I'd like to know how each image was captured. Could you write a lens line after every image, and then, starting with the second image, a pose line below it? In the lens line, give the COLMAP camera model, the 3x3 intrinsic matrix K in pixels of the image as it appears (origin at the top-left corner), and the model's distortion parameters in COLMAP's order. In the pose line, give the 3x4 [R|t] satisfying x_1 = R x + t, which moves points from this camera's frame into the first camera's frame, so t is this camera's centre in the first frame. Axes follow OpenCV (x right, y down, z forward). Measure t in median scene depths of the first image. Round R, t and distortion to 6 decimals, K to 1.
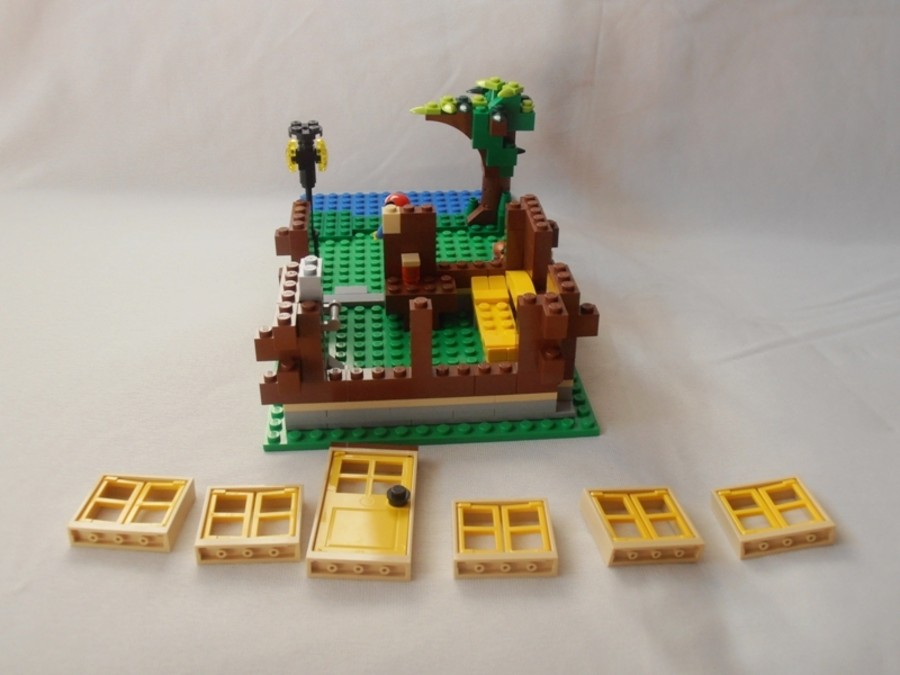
lens RADIAL K [[902.3, 0, 450.0], [0, 902.3, 337.5], [0, 0, 1]] dist [-0.036267, 0.014434]
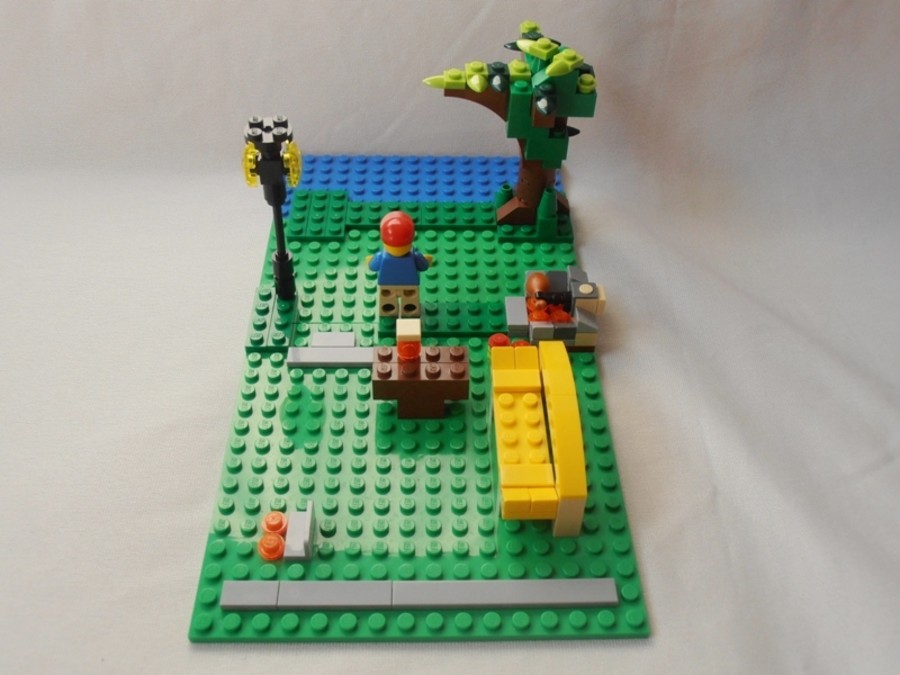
lens RADIAL K [[902.3, 0, 450.0], [0, 902.3, 337.5], [0, 0, 1]] dist [-0.036267, 0.014434]
pose [[0.997811, 0.052167, -0.040645, 0.017450], [-0.041985, 0.974568, 0.220126, -0.216834], [0.051095, -0.217937, 0.974624, 0.260371]]
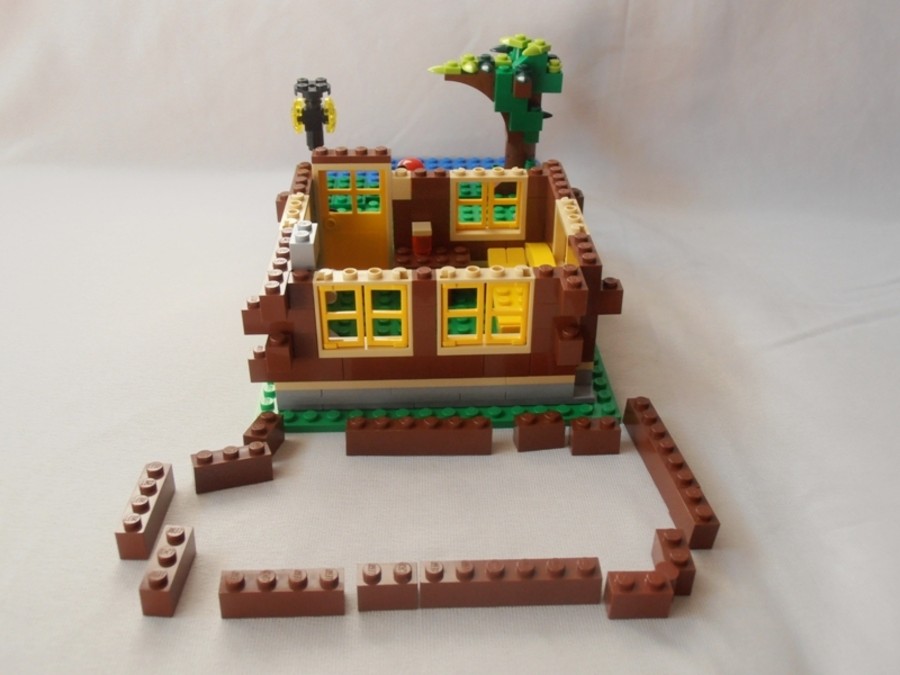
lens RADIAL K [[914.6, 0, 449.1], [0, 914.6, 333.1], [0, 0, 1]] dist [-0.040195, 0.015289]
pose [[0.998954, 0.020380, -0.040935, 0.021992], [-0.019758, 0.999684, 0.015551, 0.004940], [0.041239, -0.014726, 0.999041, 0.057447]]
